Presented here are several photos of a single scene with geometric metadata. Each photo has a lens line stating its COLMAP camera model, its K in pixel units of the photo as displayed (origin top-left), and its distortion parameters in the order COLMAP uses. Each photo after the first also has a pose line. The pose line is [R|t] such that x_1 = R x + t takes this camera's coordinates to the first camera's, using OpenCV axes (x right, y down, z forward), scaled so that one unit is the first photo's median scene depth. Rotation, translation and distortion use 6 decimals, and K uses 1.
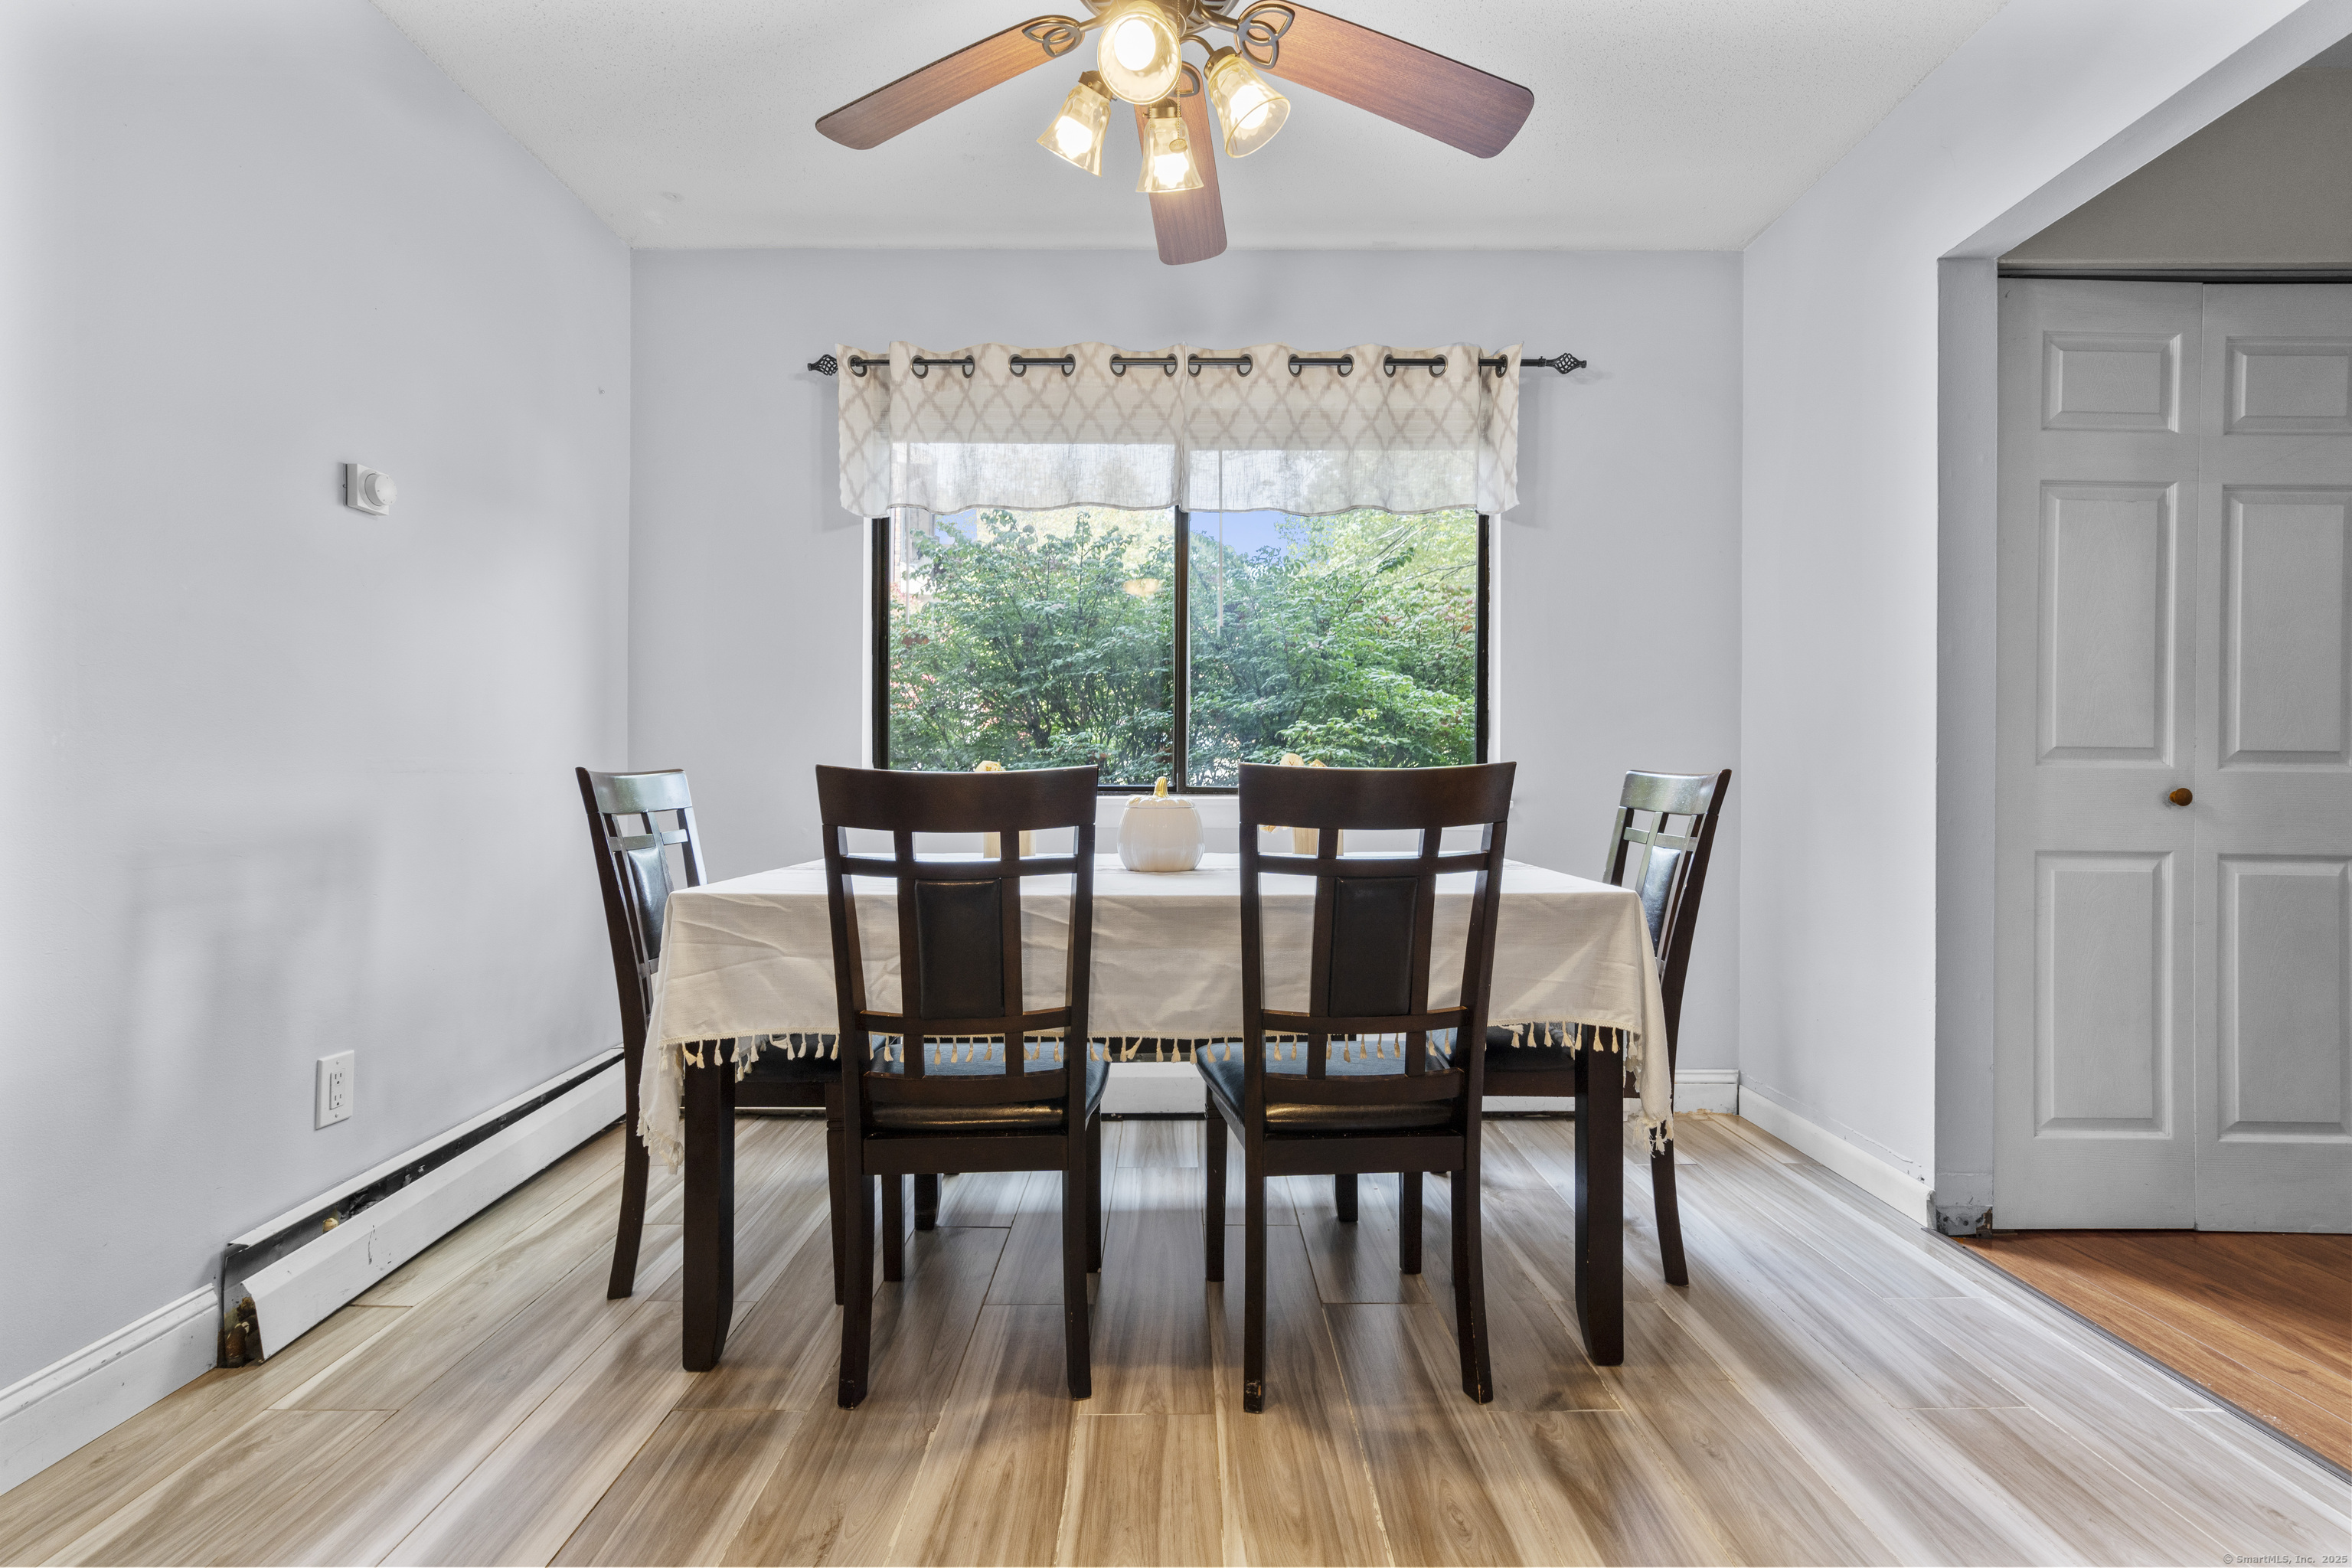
lens RADIAL K [[1063.6, 0, 1179.9], [0, 1063.6, 776.8], [0, 0, 1]] dist [-0.000755, 0.000508]
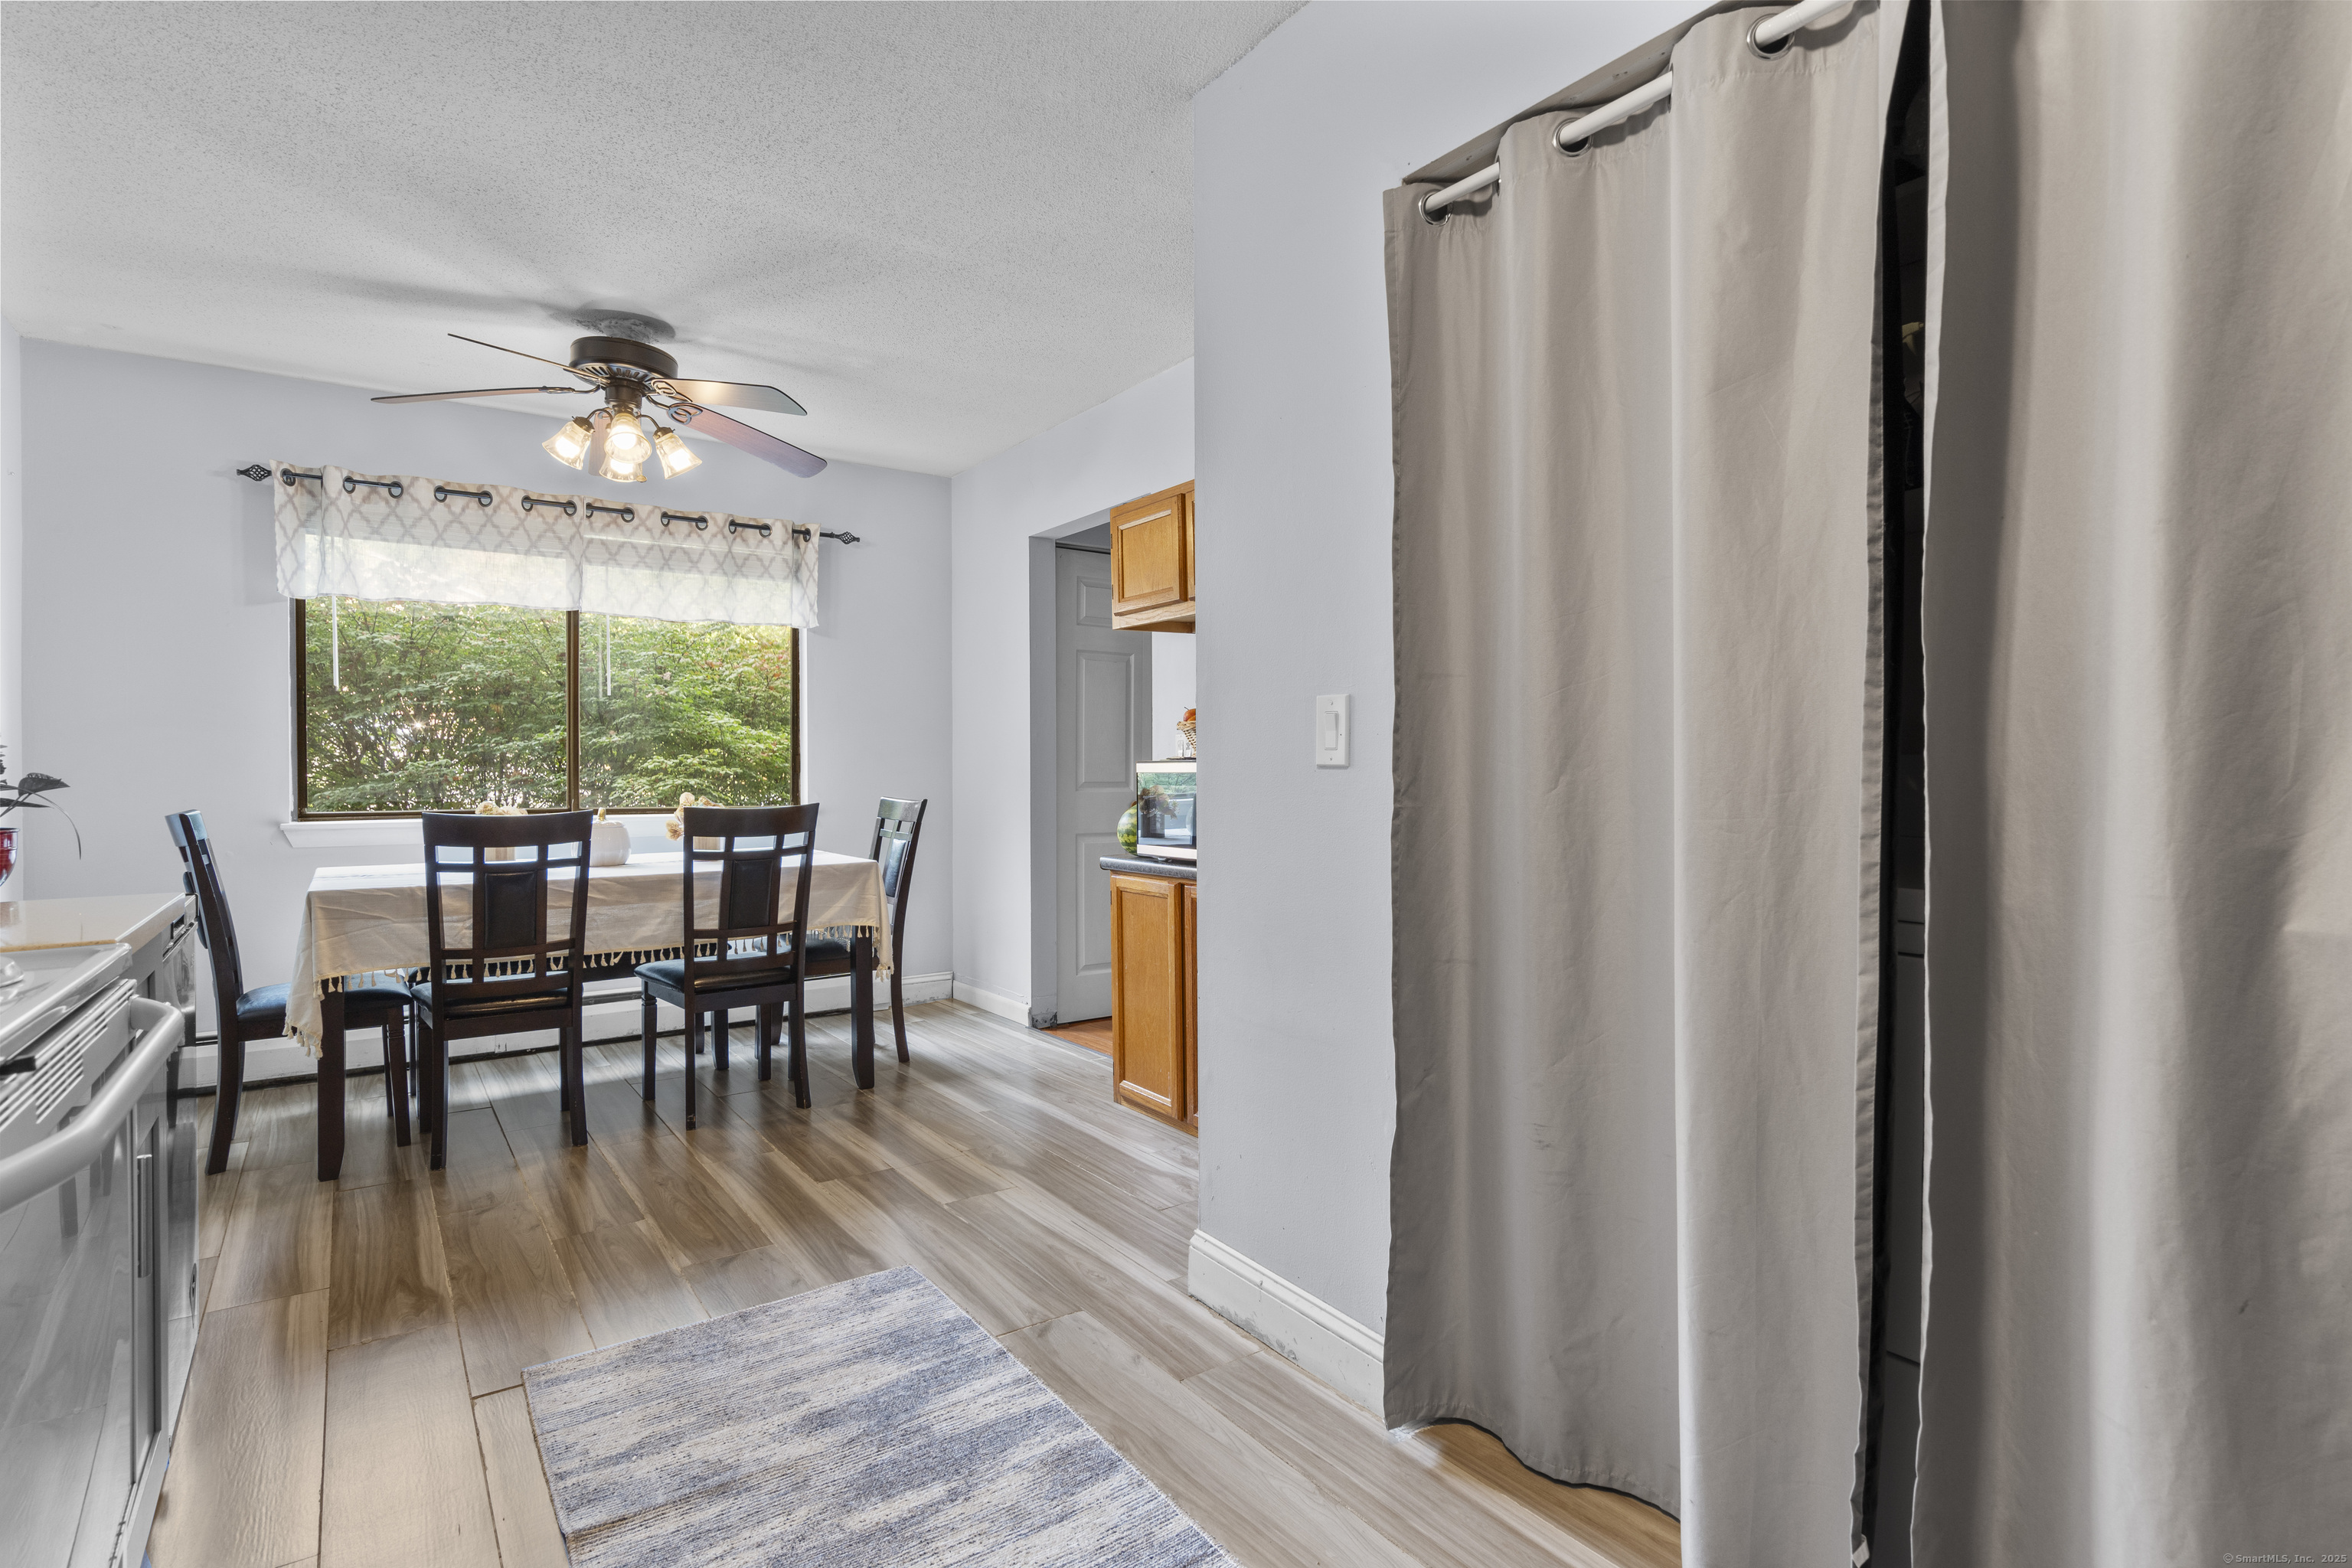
lens RADIAL K [[1177.9, 0, 1174.3], [0, 1177.9, 775.2], [0, 0, 1]] dist [-0.002827, -0.000195]
pose [[0.822793, -0.008645, 0.568275, -0.292358], [0.004849, 0.999955, 0.008191, -0.055649], [-0.568320, -0.003984, 0.822798, -0.892717]]
